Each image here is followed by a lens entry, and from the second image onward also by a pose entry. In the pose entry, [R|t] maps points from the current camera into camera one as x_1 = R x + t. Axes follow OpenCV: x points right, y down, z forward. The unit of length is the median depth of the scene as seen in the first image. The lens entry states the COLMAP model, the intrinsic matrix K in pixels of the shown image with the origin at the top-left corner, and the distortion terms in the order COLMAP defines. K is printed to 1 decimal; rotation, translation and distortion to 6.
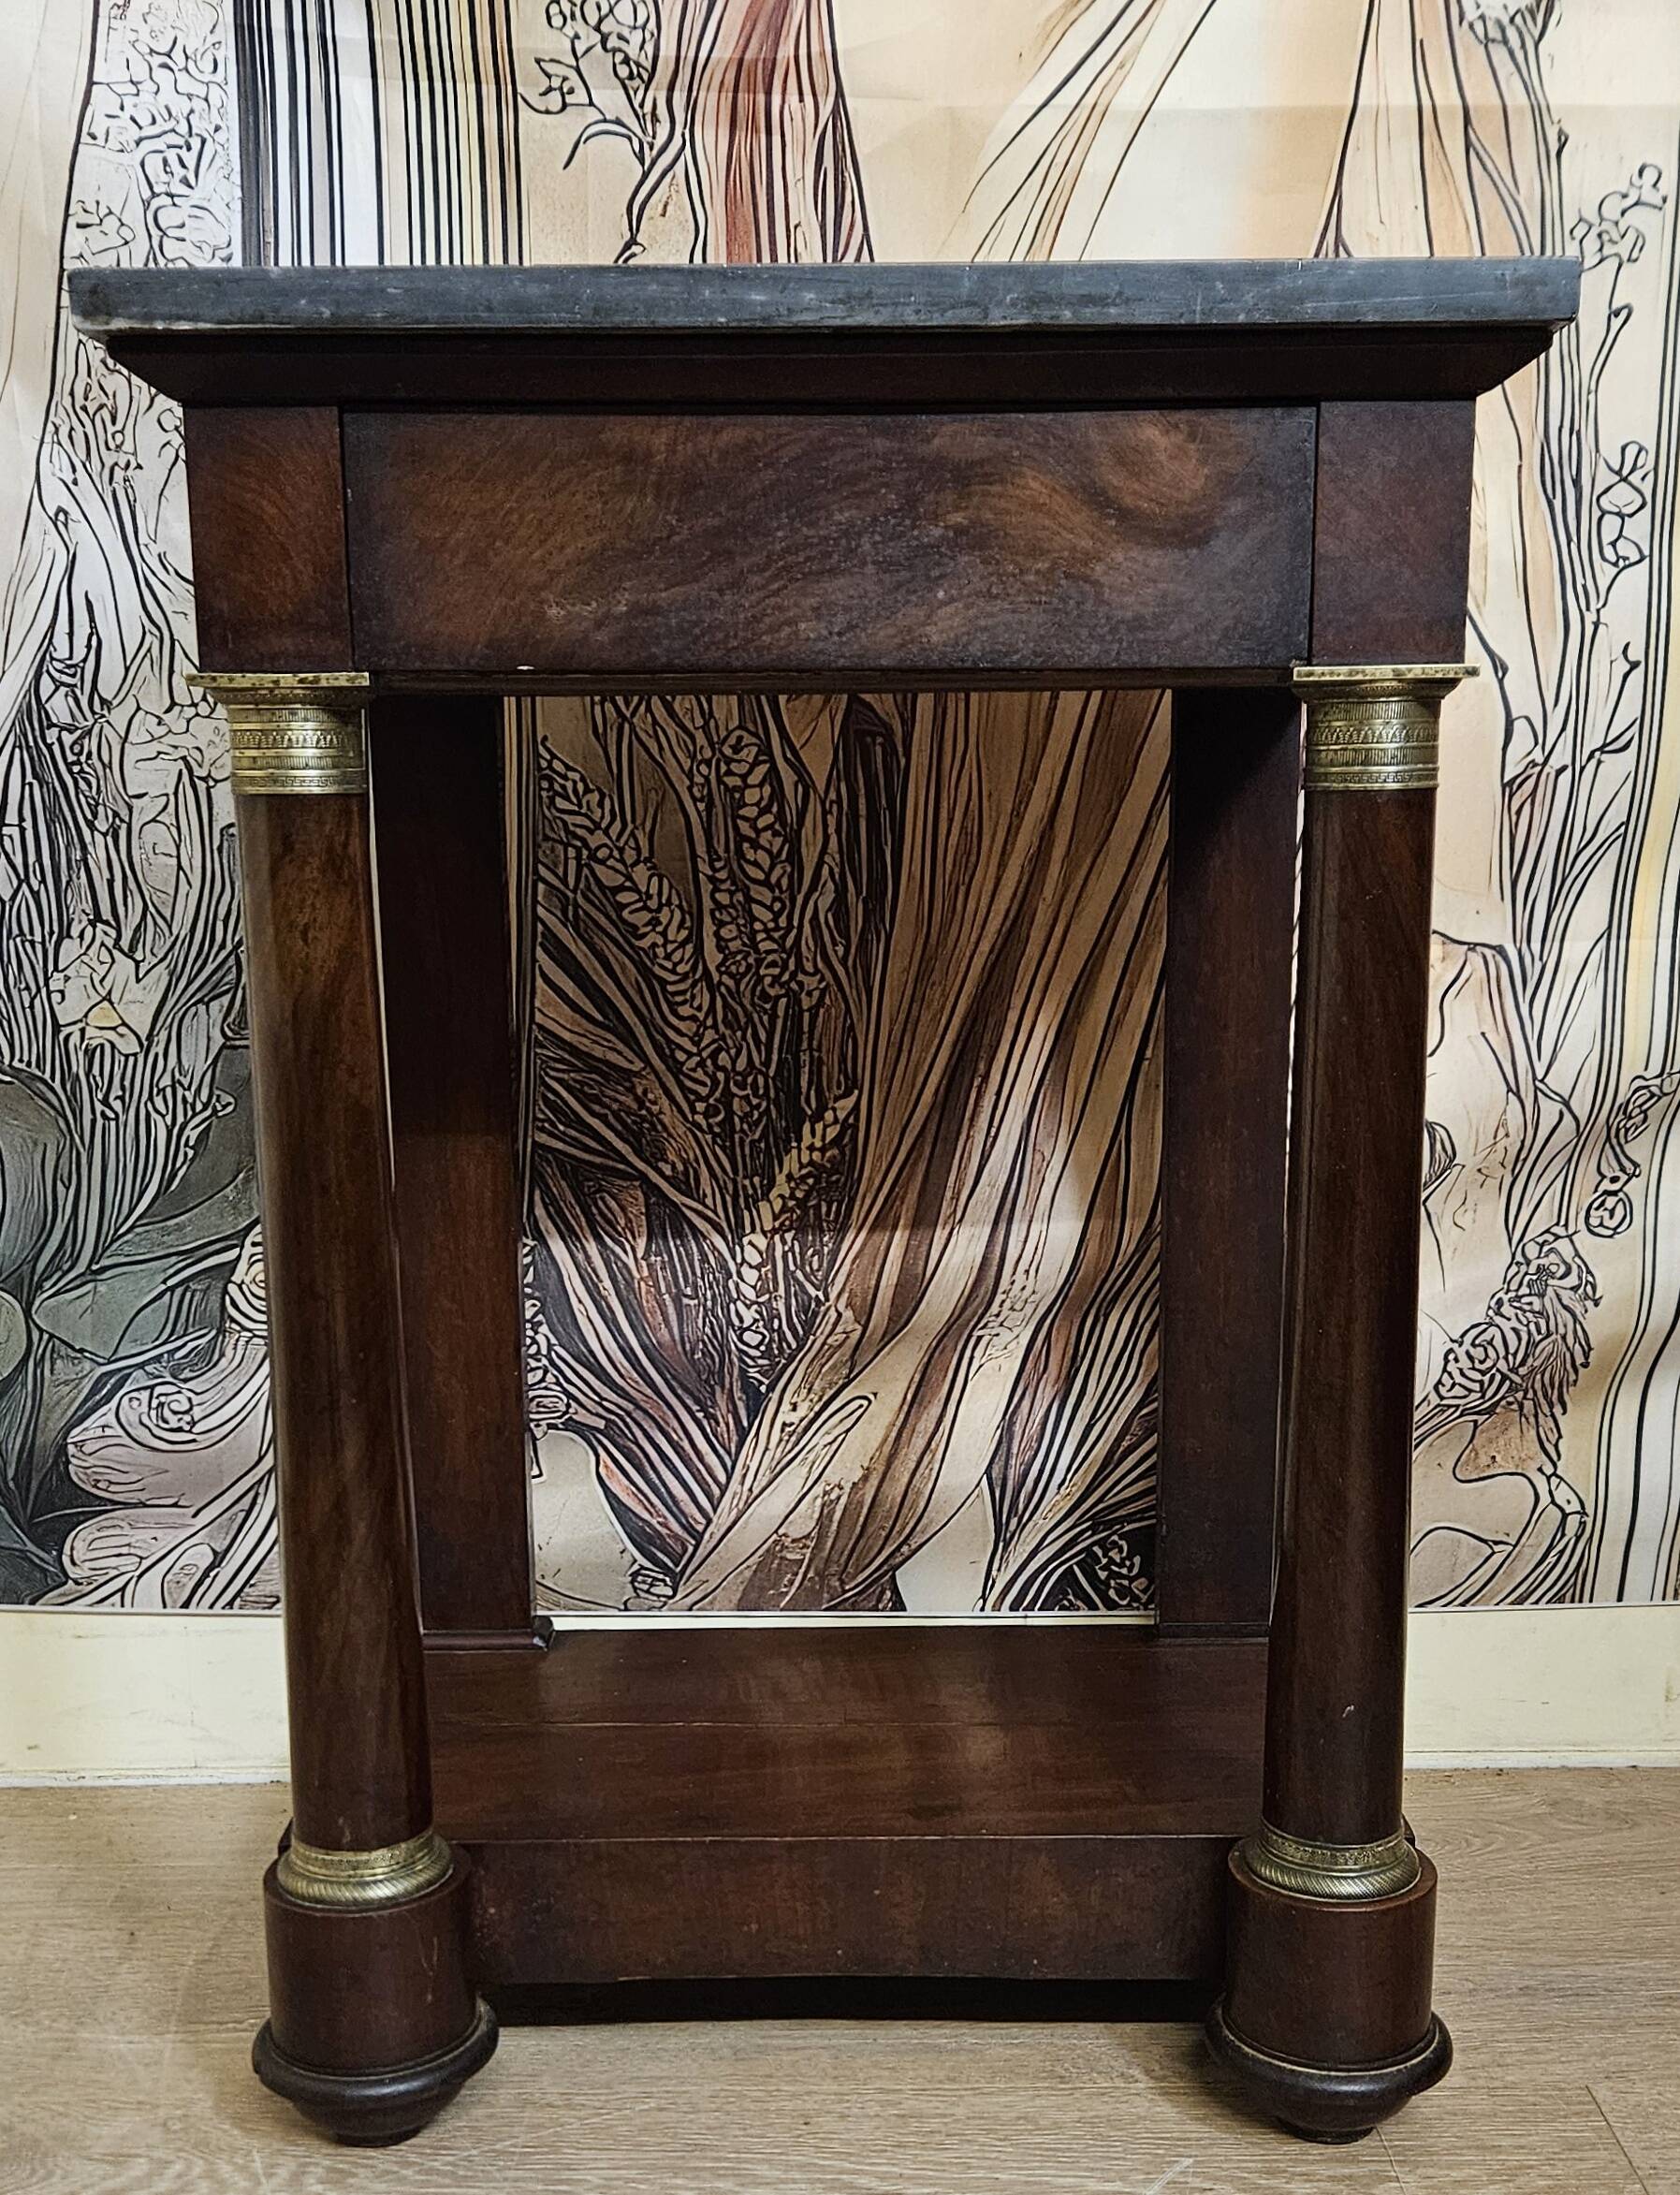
lens RADIAL K [[2552.0, 0, 845.6], [0, 2552.0, 1378.3], [0, 0, 1]] dist [0.112585, -0.154488]
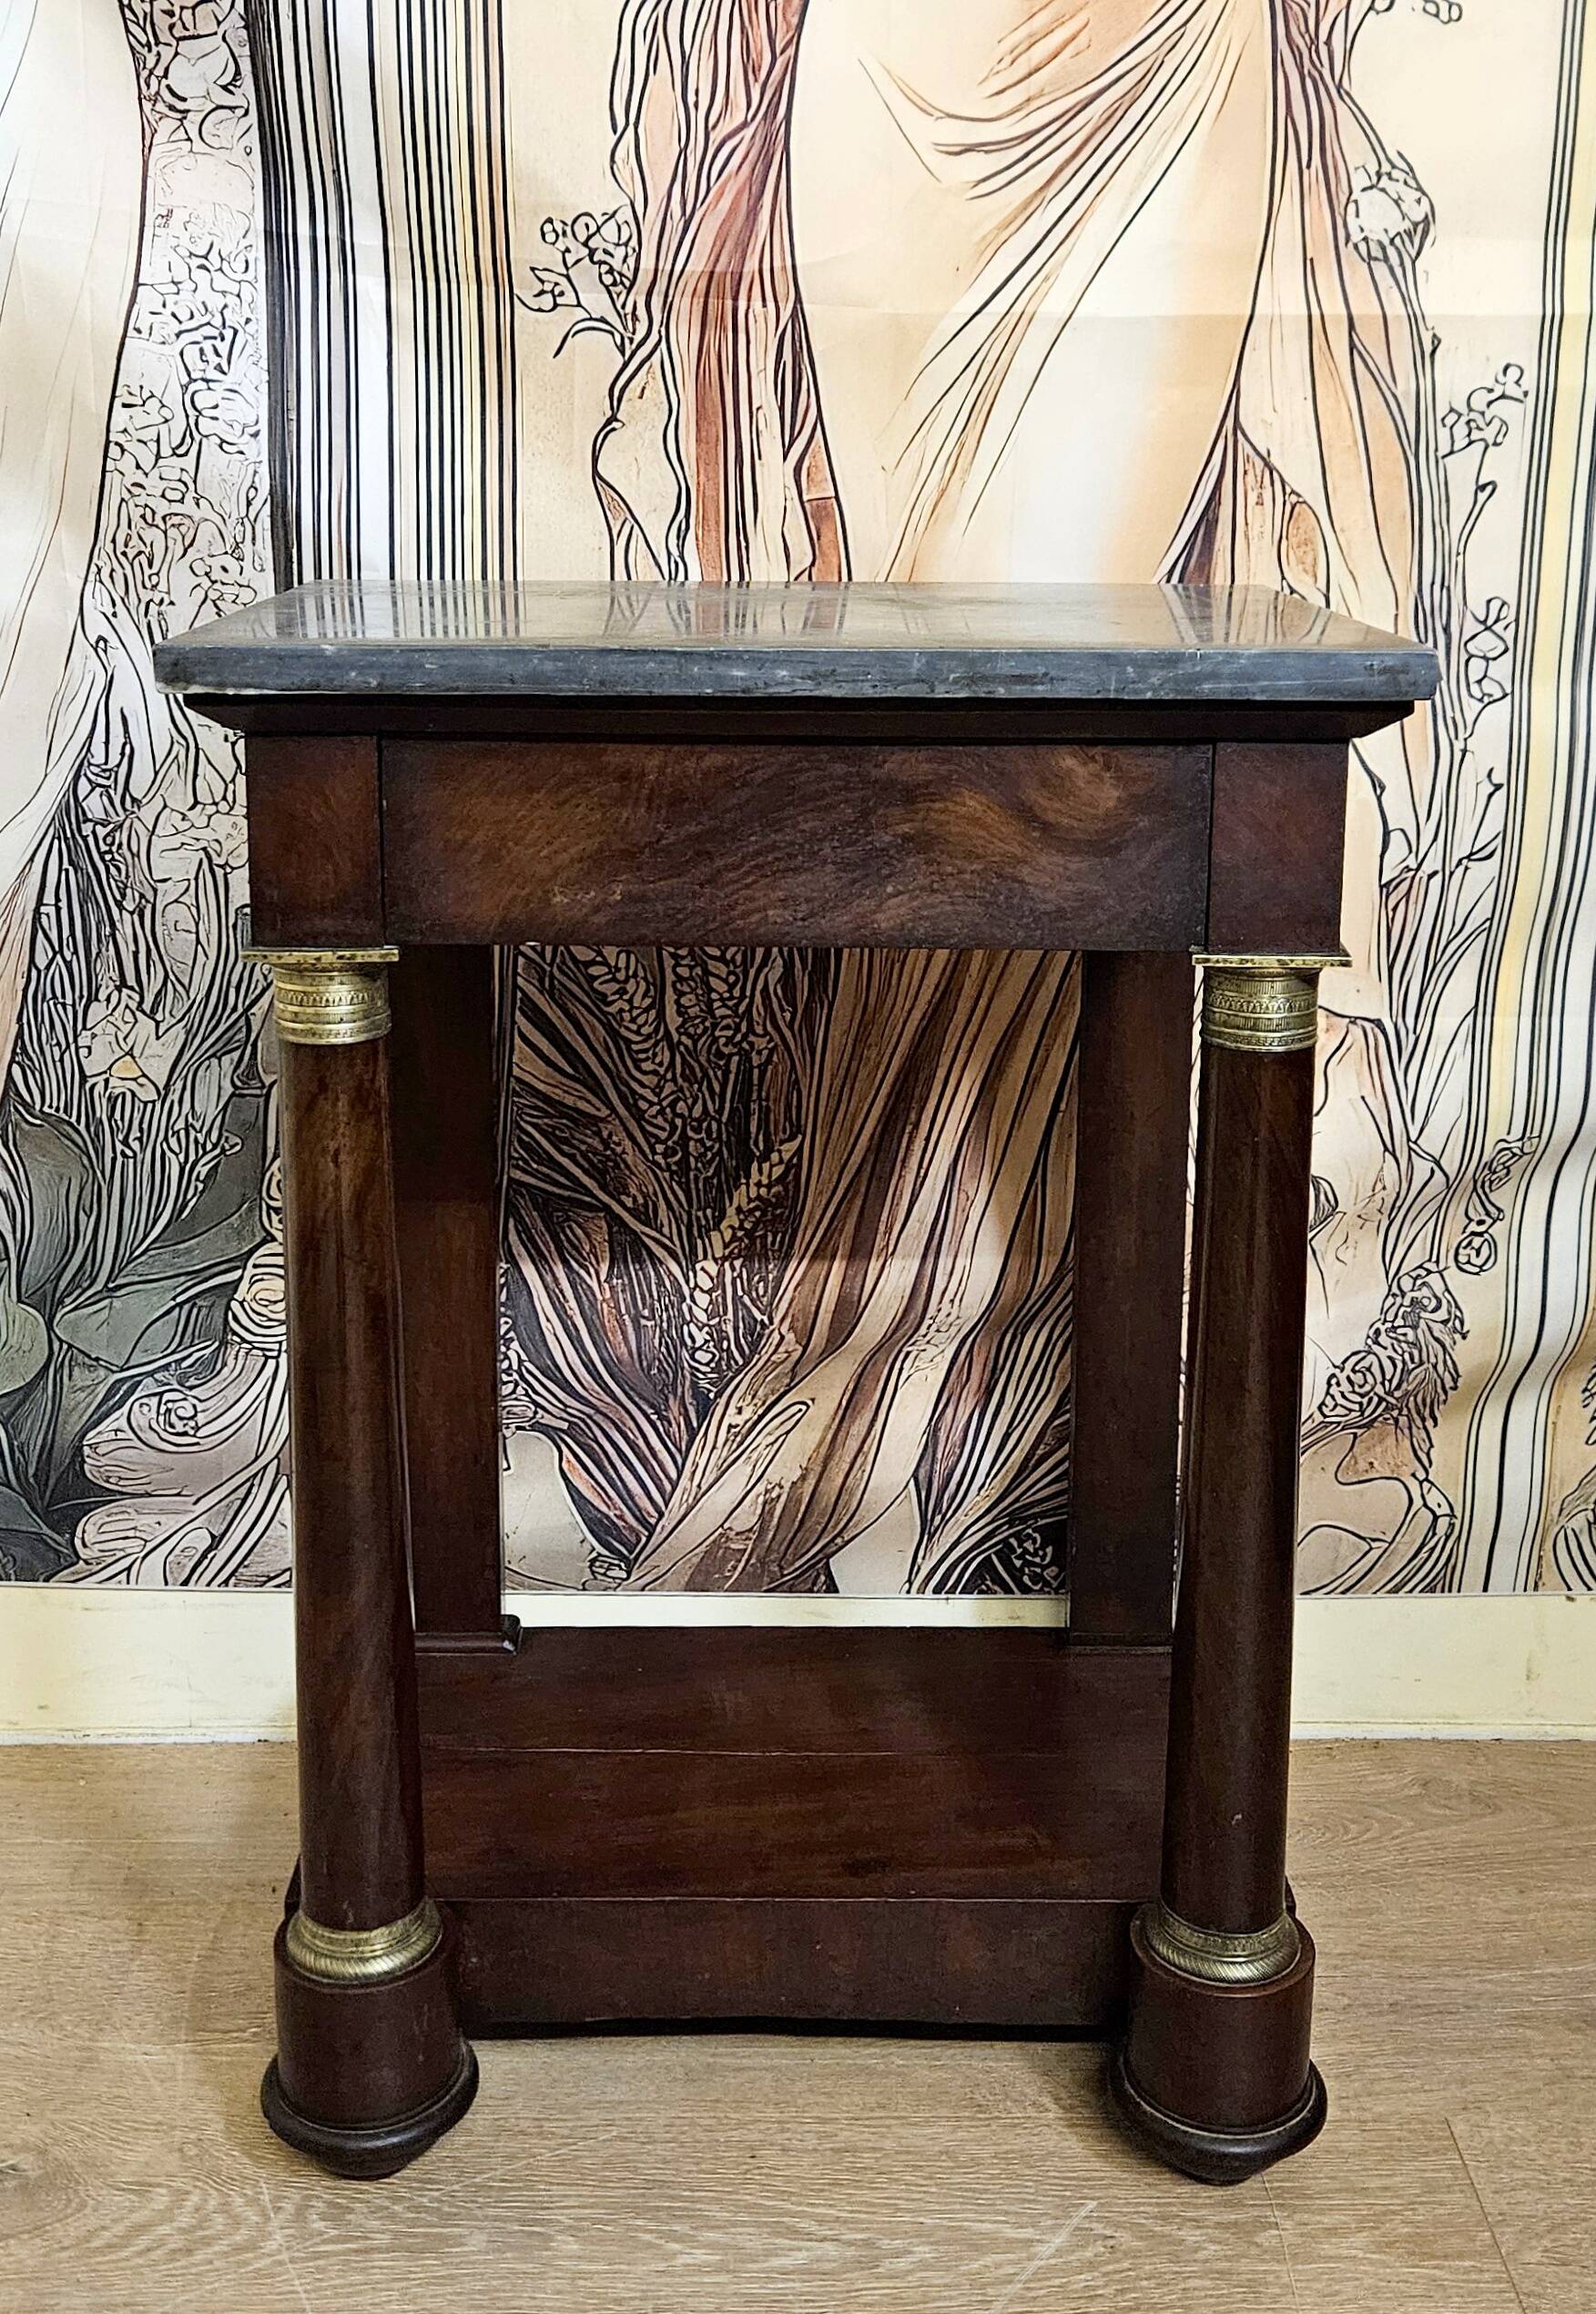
lens RADIAL K [[2498.8, 0, 768.4], [0, 2498.8, 983.9], [0, 0, 1]] dist [0.115121, -0.172953]
pose [[0.999921, 0.011684, 0.004556, -0.015497], [-0.011646, 0.999897, -0.008332, -0.171604], [-0.004652, 0.008278, 0.999955, -0.089713]]
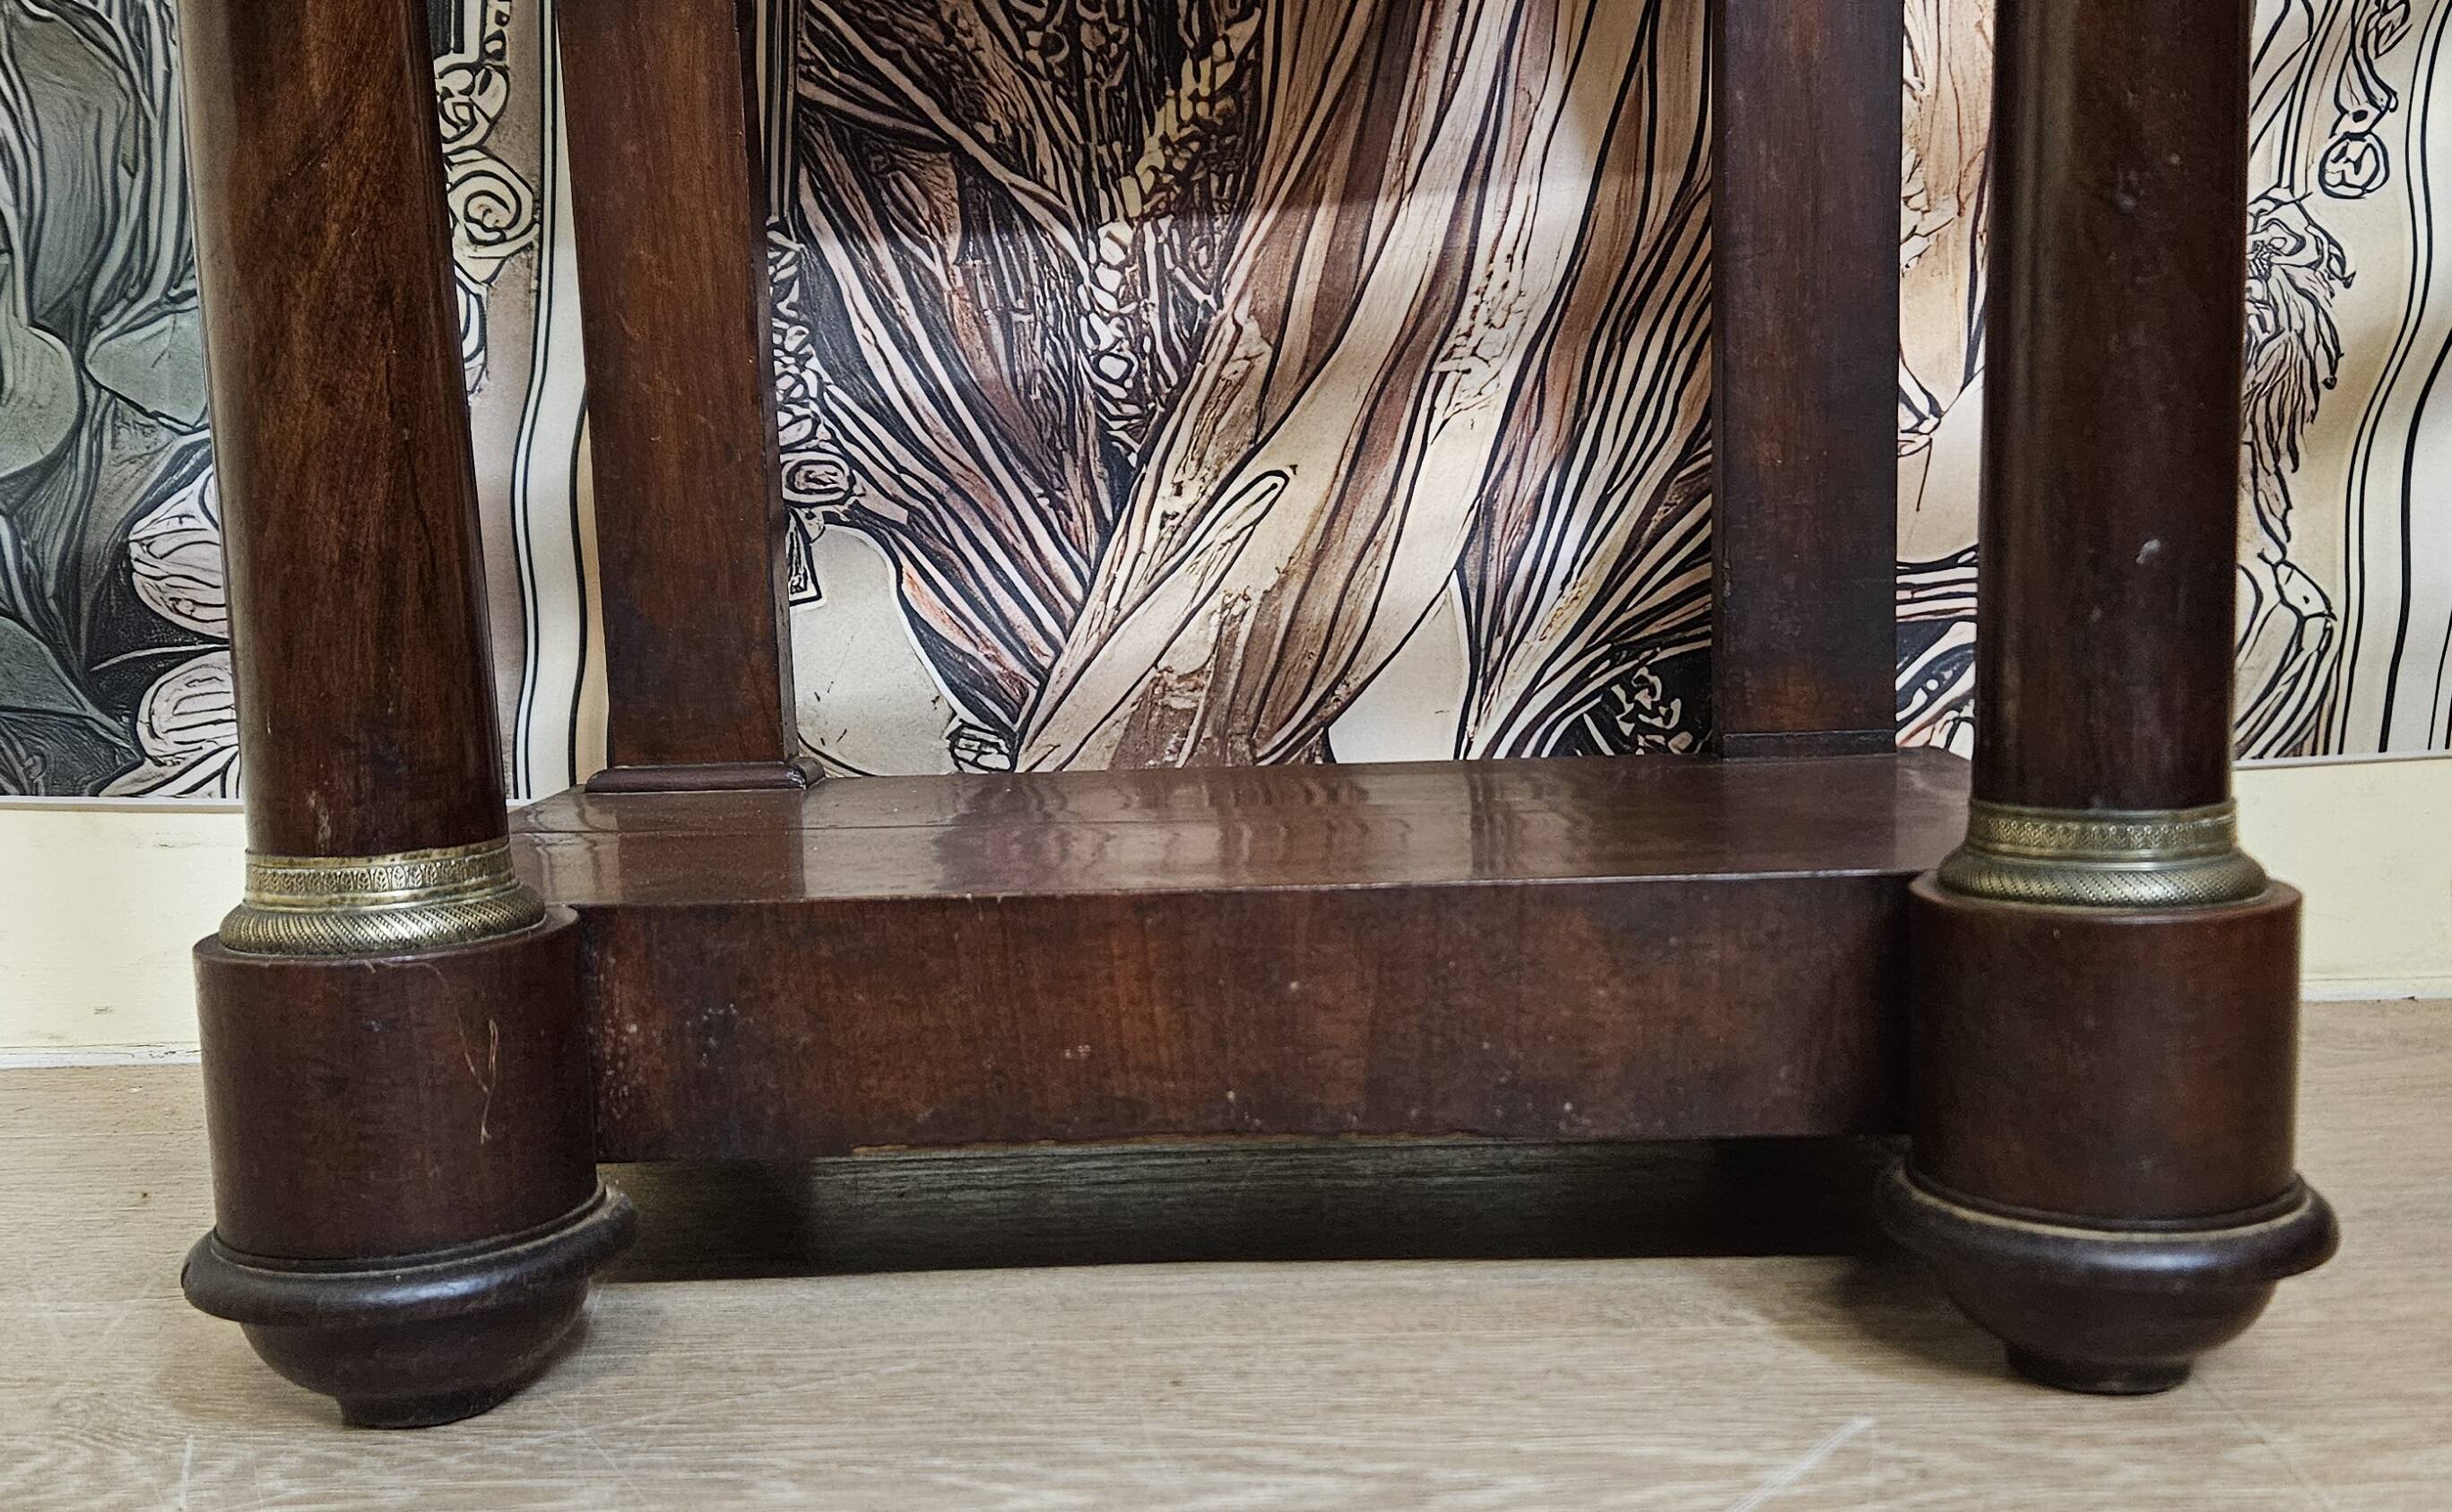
lens RADIAL K [[2394.6, 0, 1253.0], [0, 2394.6, 853.1], [0, 0, 1]] dist [0.105533, -0.144936]
pose [[0.999634, -0.018715, -0.019539, 0.011683], [0.016810, 0.995482, -0.093455, 0.179874], [0.021200, 0.093092, 0.995432, 0.371066]]
